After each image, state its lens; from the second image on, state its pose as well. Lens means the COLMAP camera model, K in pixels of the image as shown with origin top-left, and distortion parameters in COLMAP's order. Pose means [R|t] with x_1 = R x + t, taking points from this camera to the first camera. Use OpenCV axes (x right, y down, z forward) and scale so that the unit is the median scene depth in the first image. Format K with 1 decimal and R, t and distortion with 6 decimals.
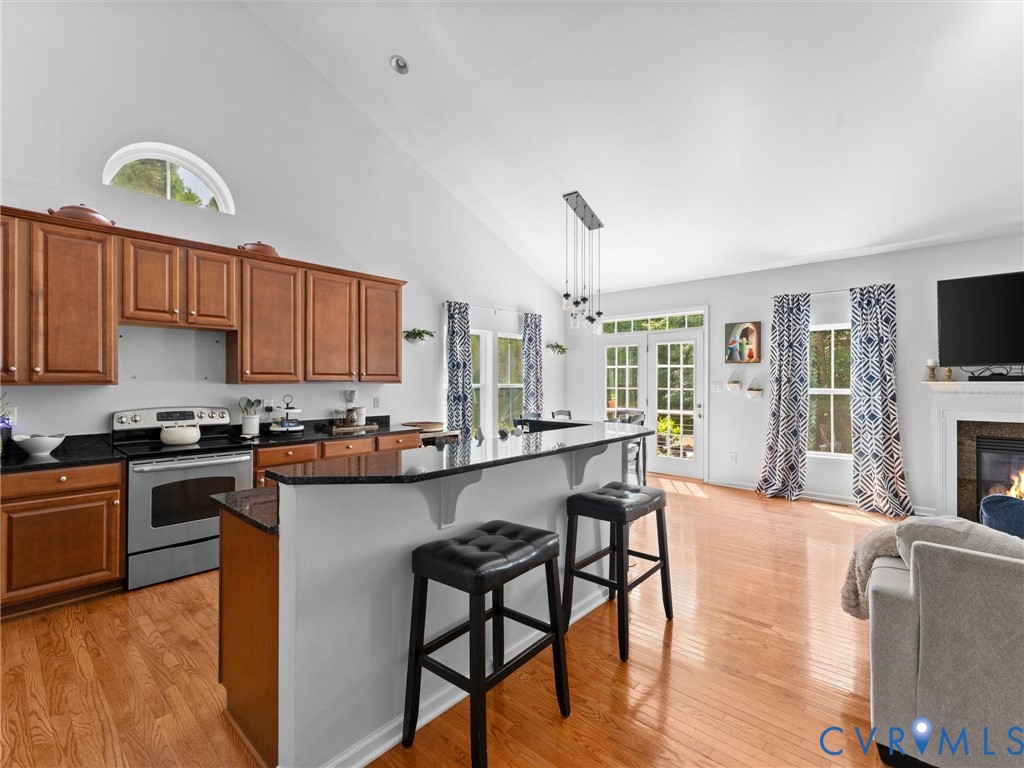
lens RADIAL K [[451.7, 0, 510.2], [0, 451.7, 379.1], [0, 0, 1]] dist [0.001233, 0.000020]
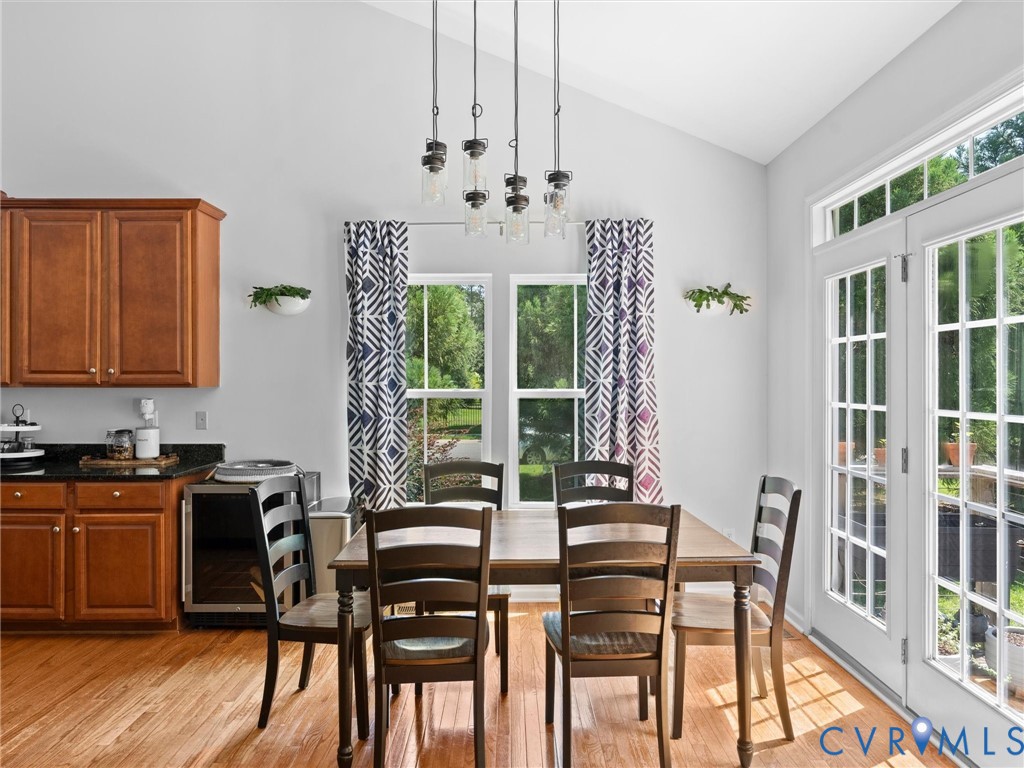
lens RADIAL K [[686.9, 0, 509.9], [0, 686.9, 385.9], [0, 0, 1]] dist [0.021180, -0.024326]
pose [[0.658533, 0.003493, -0.752544, 0.545999], [0.000641, 0.999986, 0.005202, 0.003280], [0.752552, -0.003908, 0.658521, 0.632122]]
